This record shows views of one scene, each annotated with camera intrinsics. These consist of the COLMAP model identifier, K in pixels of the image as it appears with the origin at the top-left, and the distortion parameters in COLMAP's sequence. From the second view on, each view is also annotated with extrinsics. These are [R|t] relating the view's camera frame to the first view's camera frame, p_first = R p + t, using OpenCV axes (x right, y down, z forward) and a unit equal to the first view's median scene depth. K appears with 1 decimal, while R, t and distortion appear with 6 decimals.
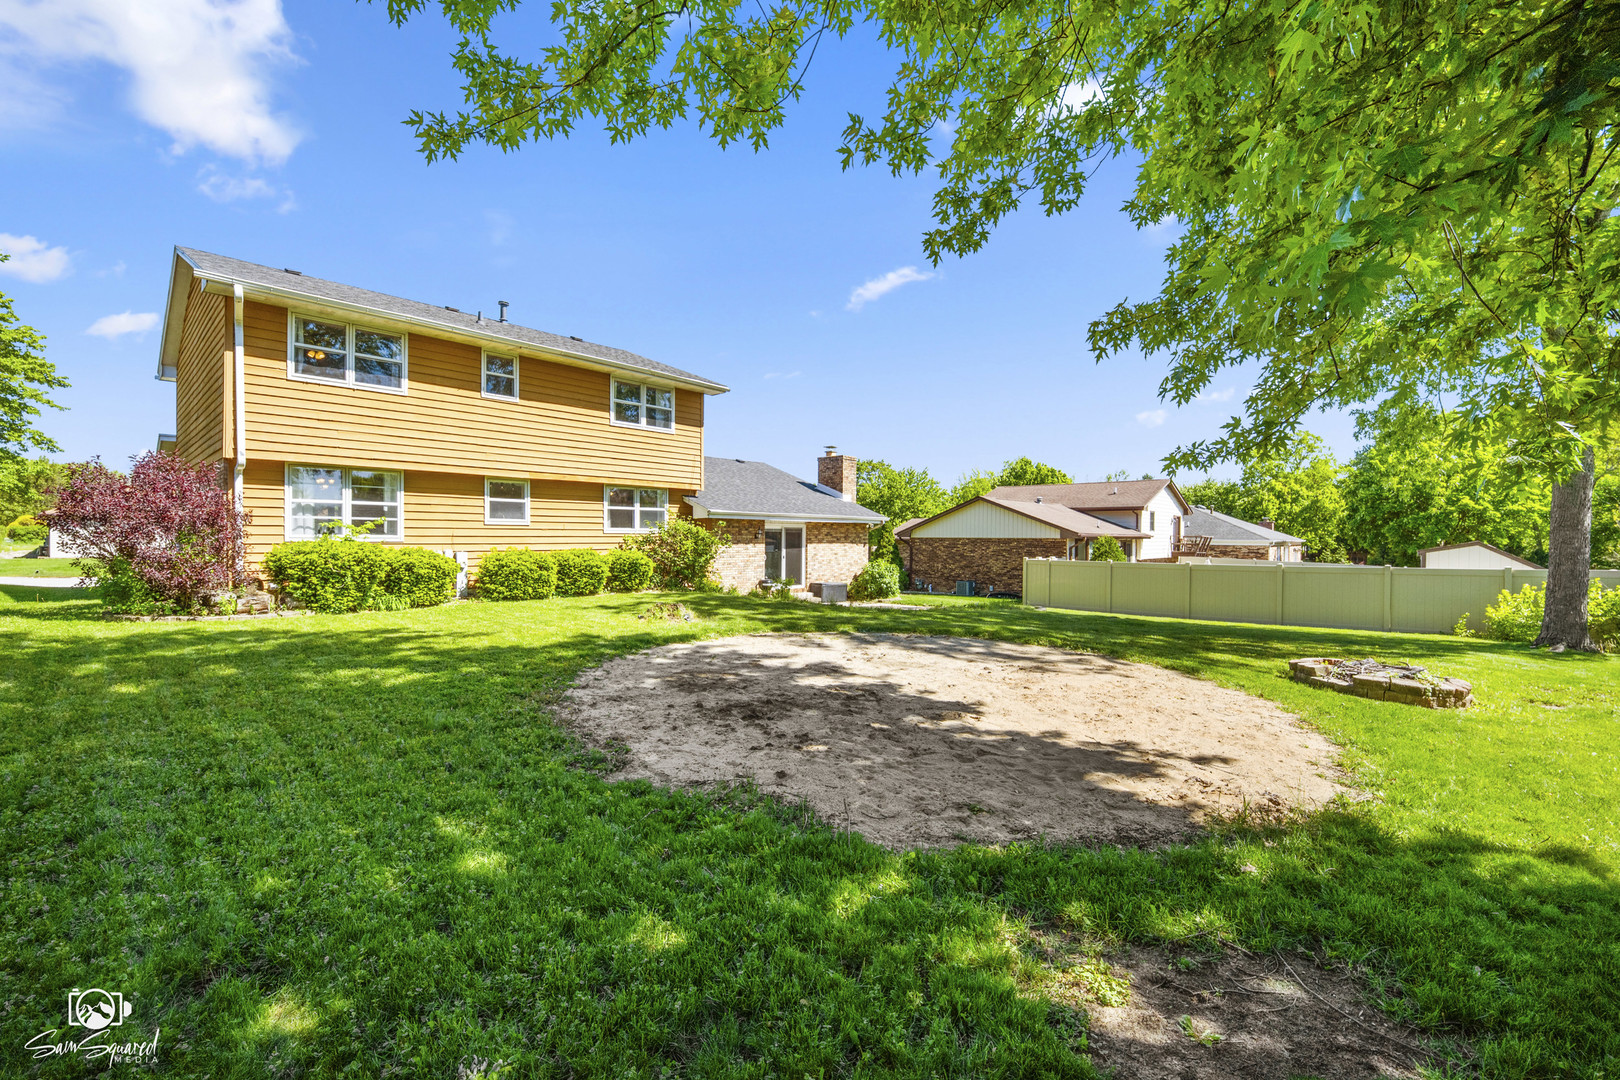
lens RADIAL K [[674.1, 0, 817.0], [0, 674.1, 543.1], [0, 0, 1]] dist [0.000699, -0.007215]
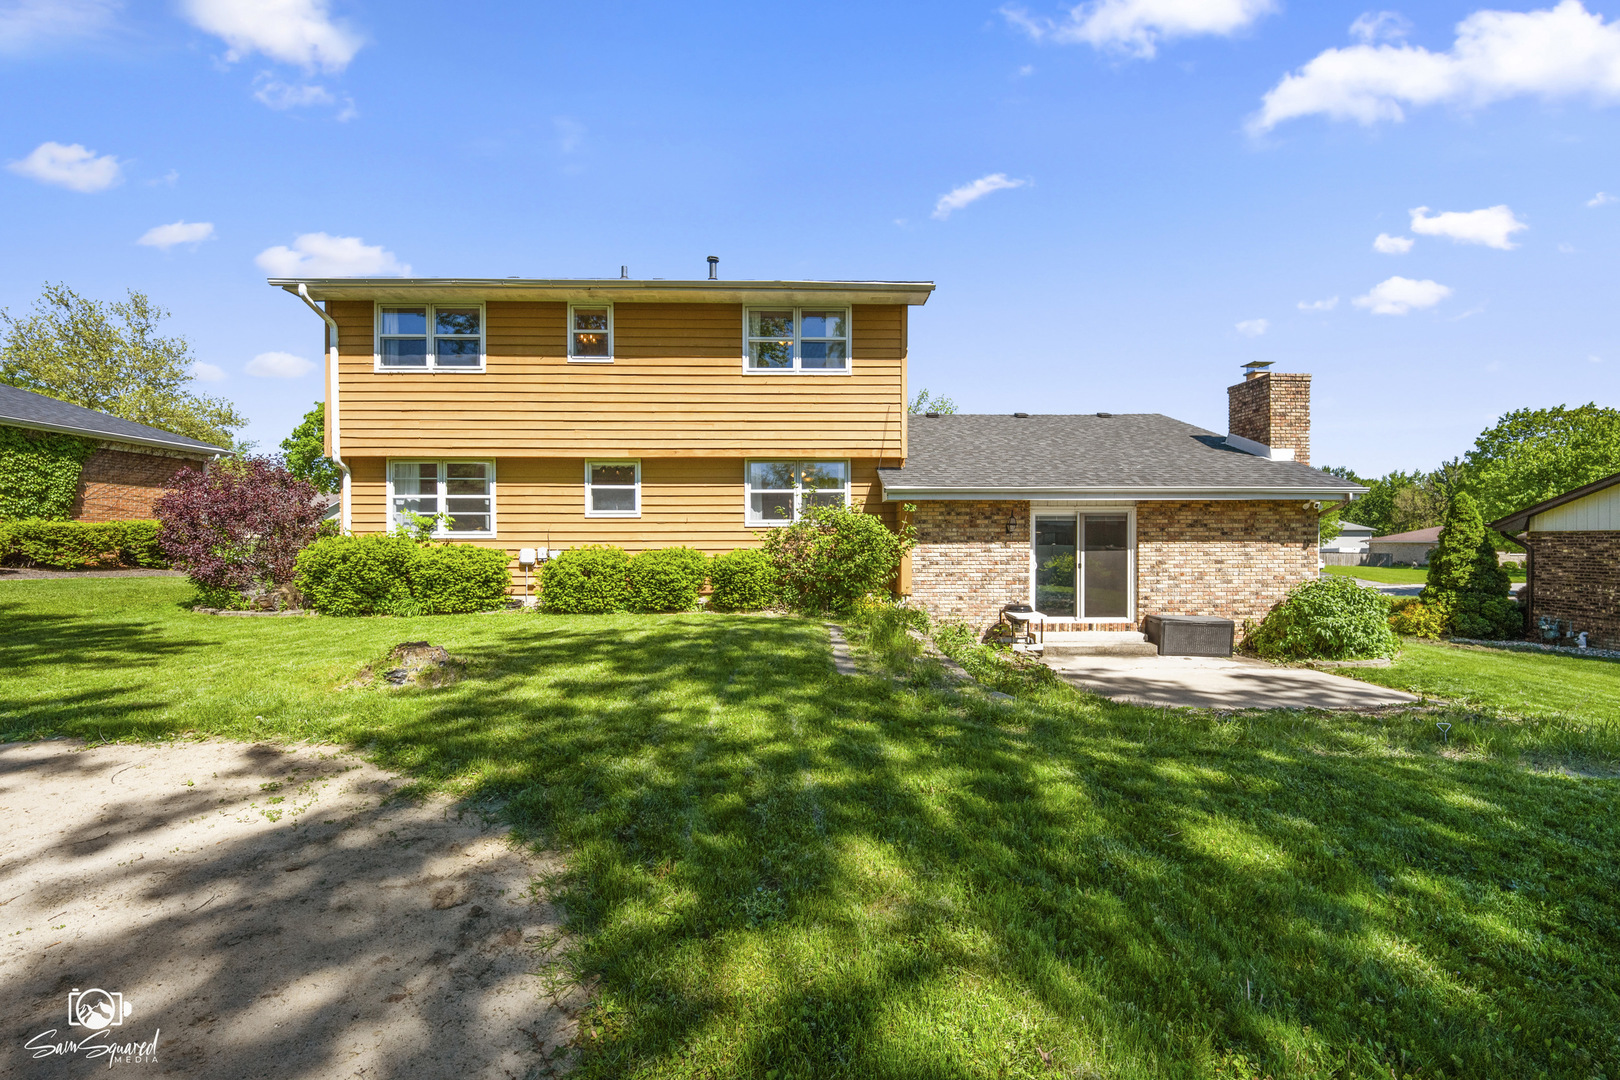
lens RADIAL K [[674.1, 0, 823.4], [0, 674.1, 542.2], [0, 0, 1]] dist [0.000699, -0.007215]
pose [[0.679229, -0.000739, -0.733926, 0.260148], [-0.001945, 0.999994, -0.002806, 0.003615], [0.733924, 0.003333, 0.679224, 0.548540]]
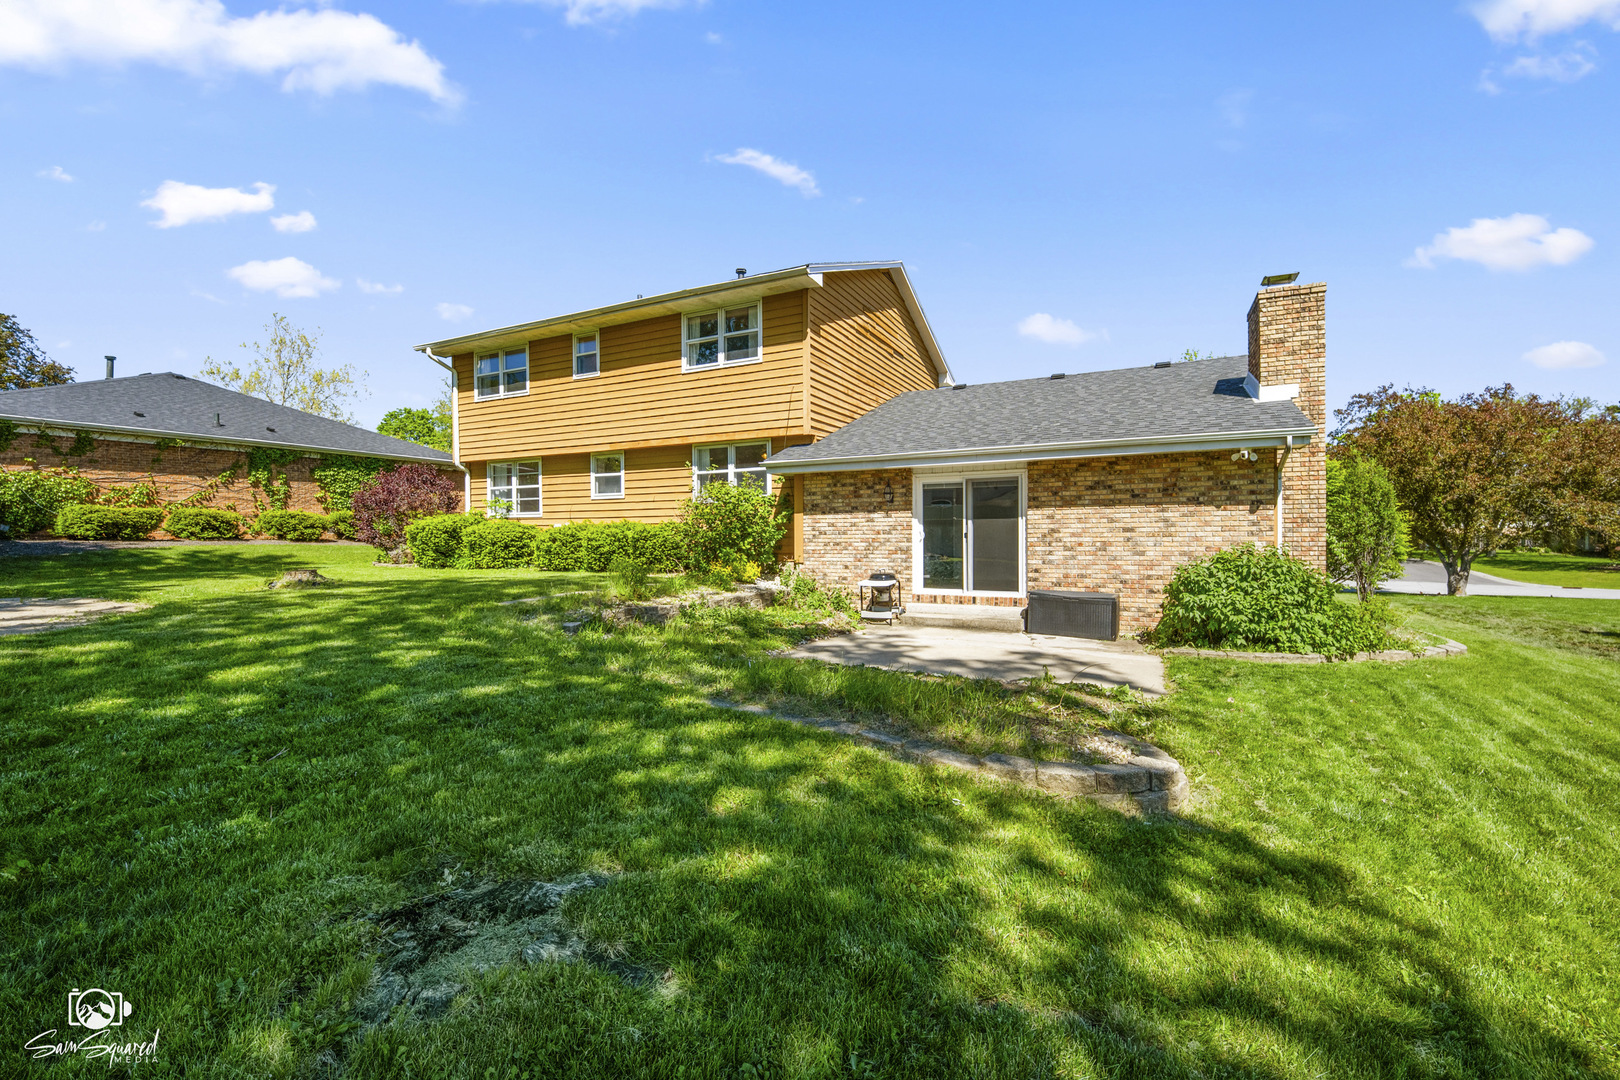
lens RADIAL K [[674.1, 0, 806.4], [0, 674.1, 542.1], [0, 0, 1]] dist [0.000699, -0.007215]
pose [[0.251164, 0.005387, -0.967929, 0.513165], [-0.000439, 0.999985, 0.005452, 0.027842], [0.967944, -0.000945, 0.251163, 0.889602]]
